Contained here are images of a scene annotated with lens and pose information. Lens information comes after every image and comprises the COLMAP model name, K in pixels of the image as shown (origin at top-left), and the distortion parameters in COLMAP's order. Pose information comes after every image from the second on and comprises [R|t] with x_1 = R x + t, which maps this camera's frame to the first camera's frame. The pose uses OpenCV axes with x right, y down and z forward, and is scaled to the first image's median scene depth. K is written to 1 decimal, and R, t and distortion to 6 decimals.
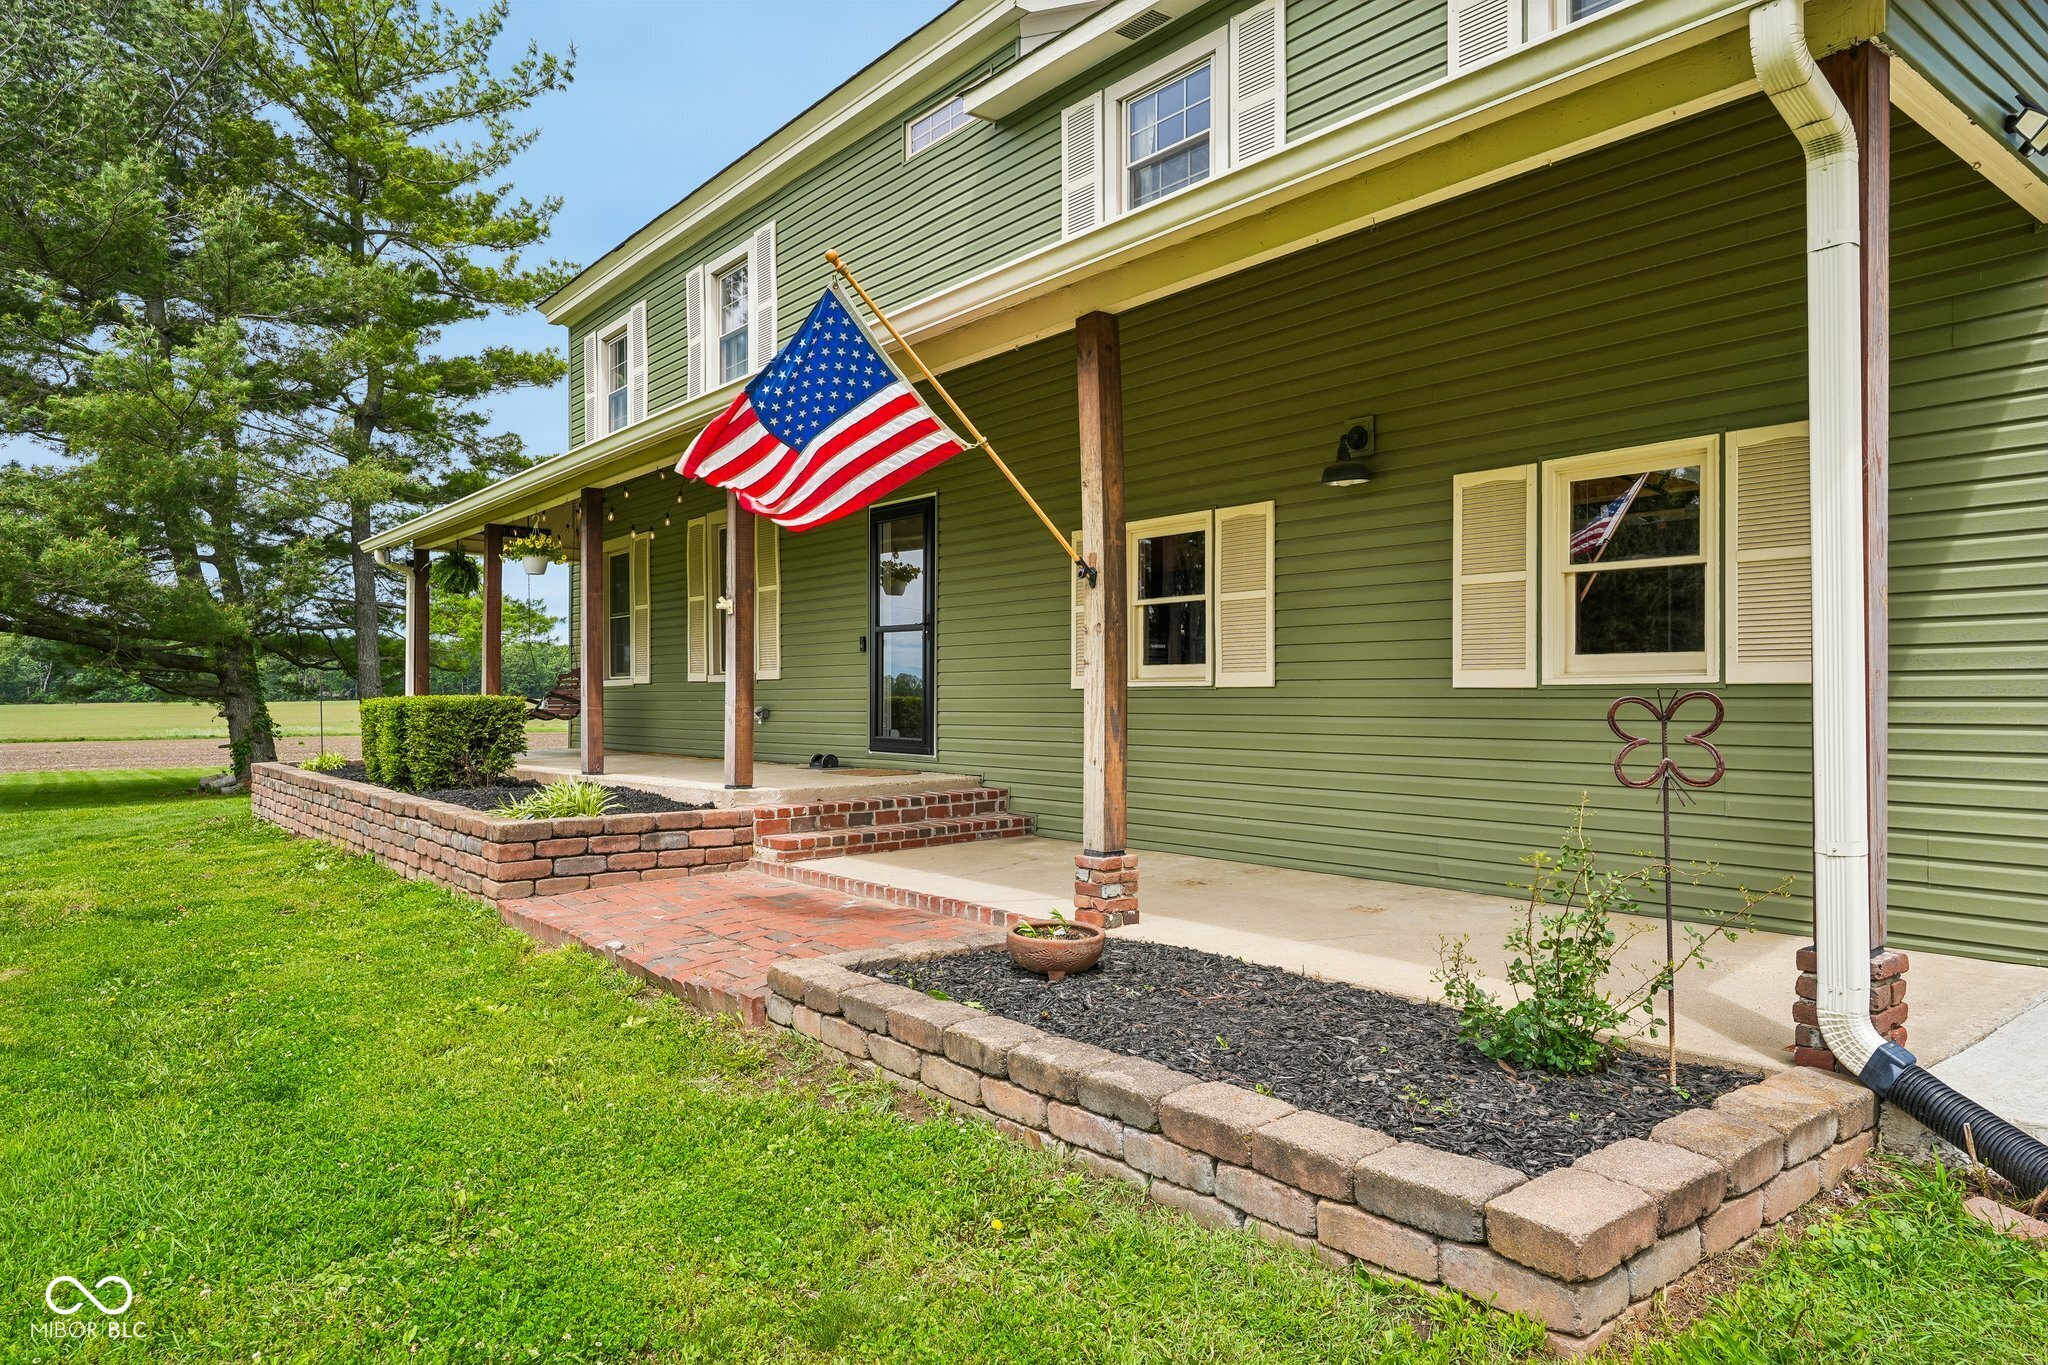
lens RADIAL K [[1277.3, 0, 1021.5], [0, 1277.3, 687.4], [0, 0, 1]] dist [-0.002574, 0.001528]
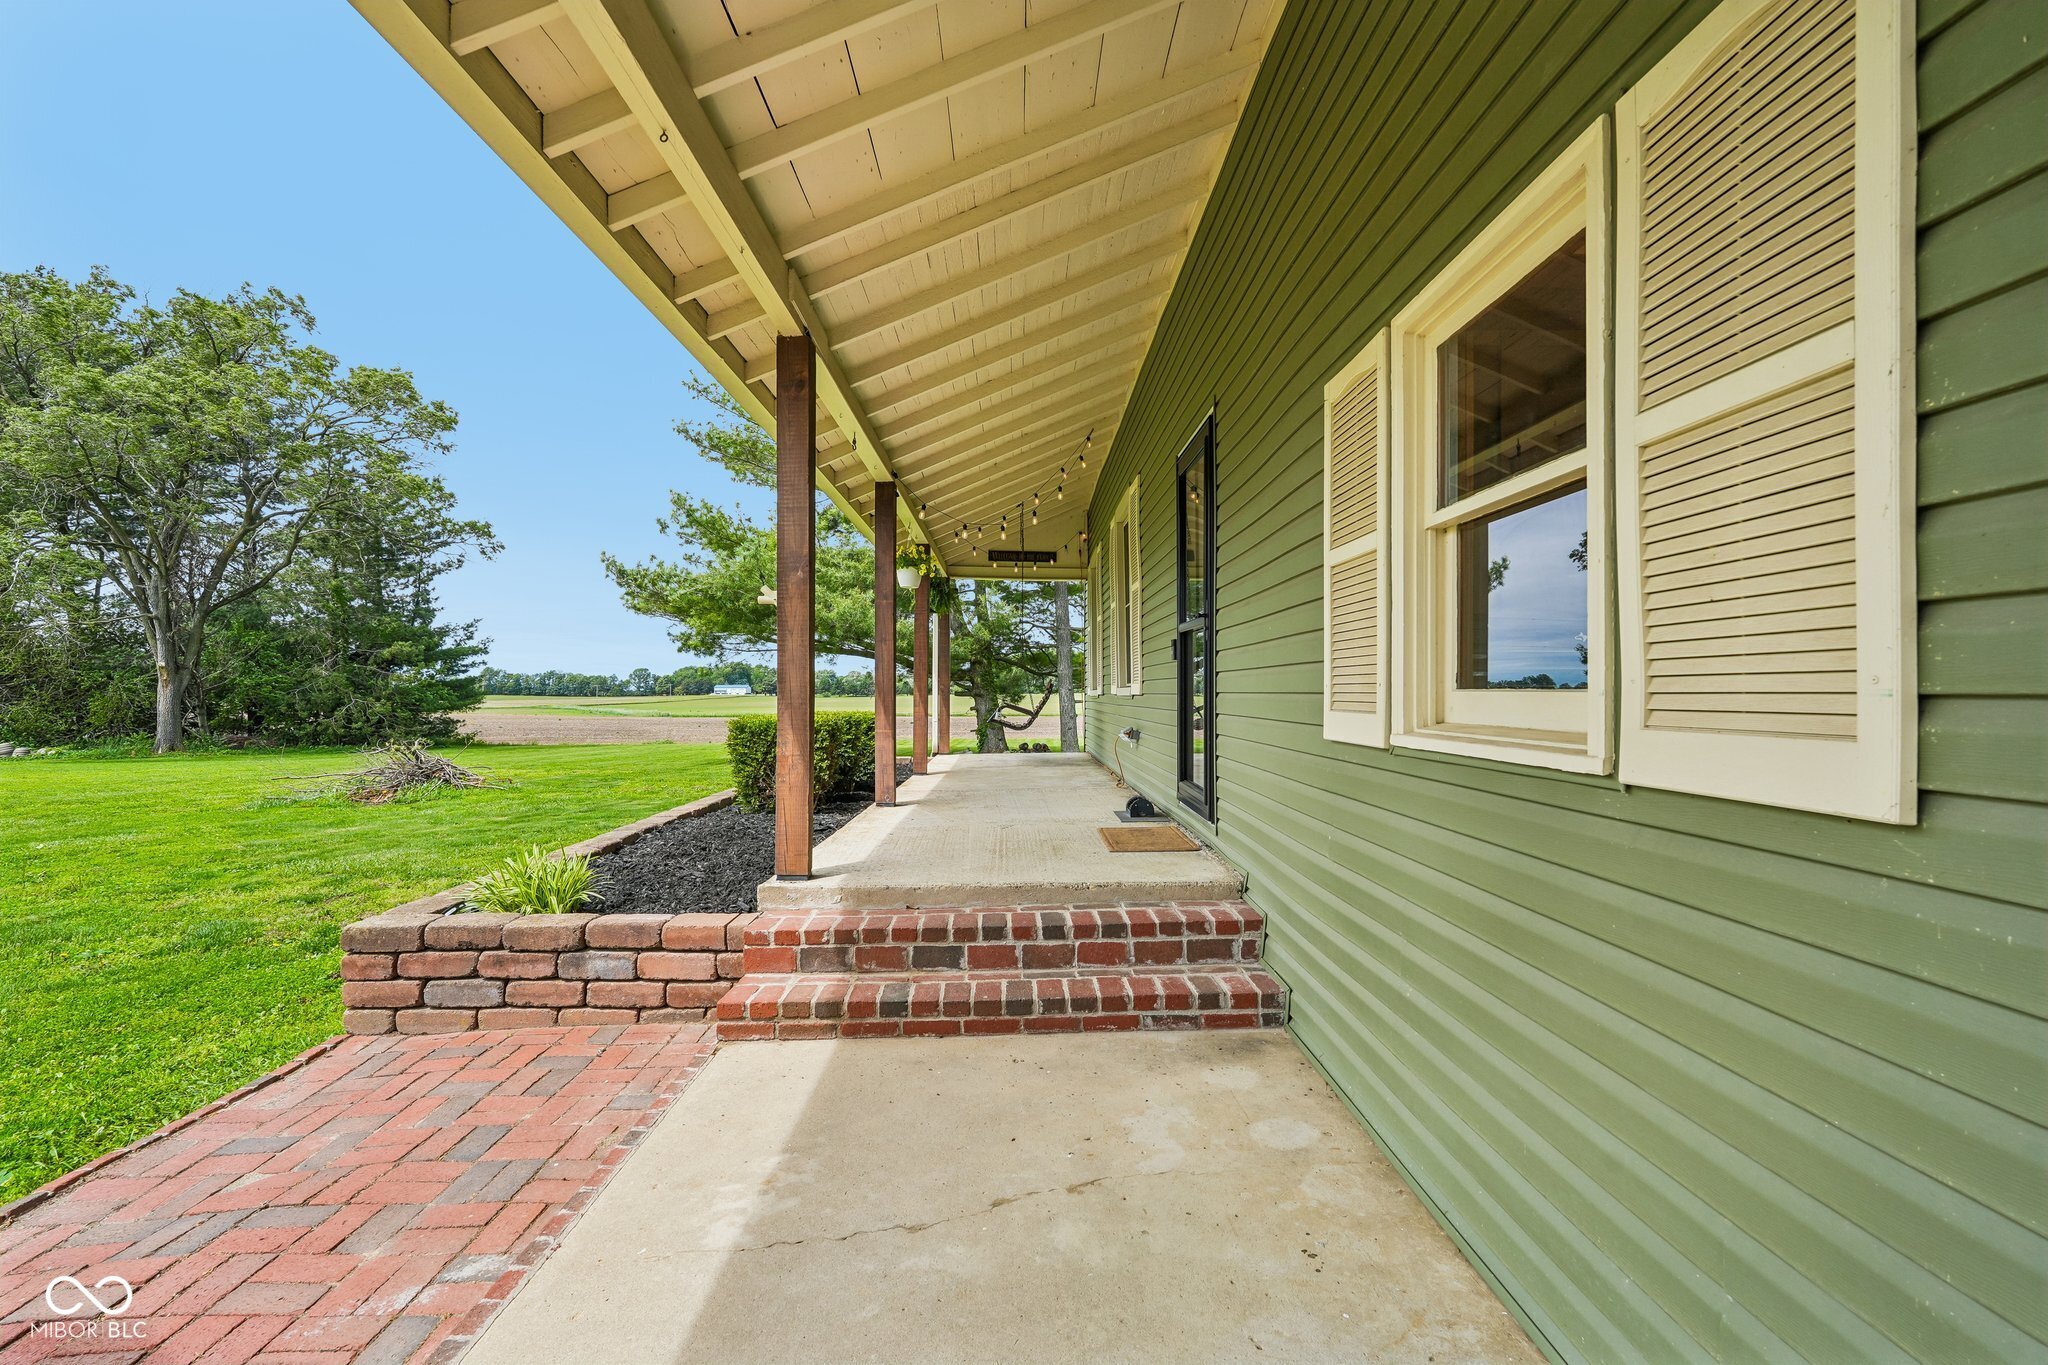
lens RADIAL K [[887.2, 0, 1024.6], [0, 887.2, 680.9], [0, 0, 1]] dist [-0.009885, 0.001898]
pose [[0.785236, -0.006183, -0.619166, 0.152472], [0.004261, 0.999980, -0.004582, -0.018911], [0.619182, 0.000959, 0.785247, 0.709001]]
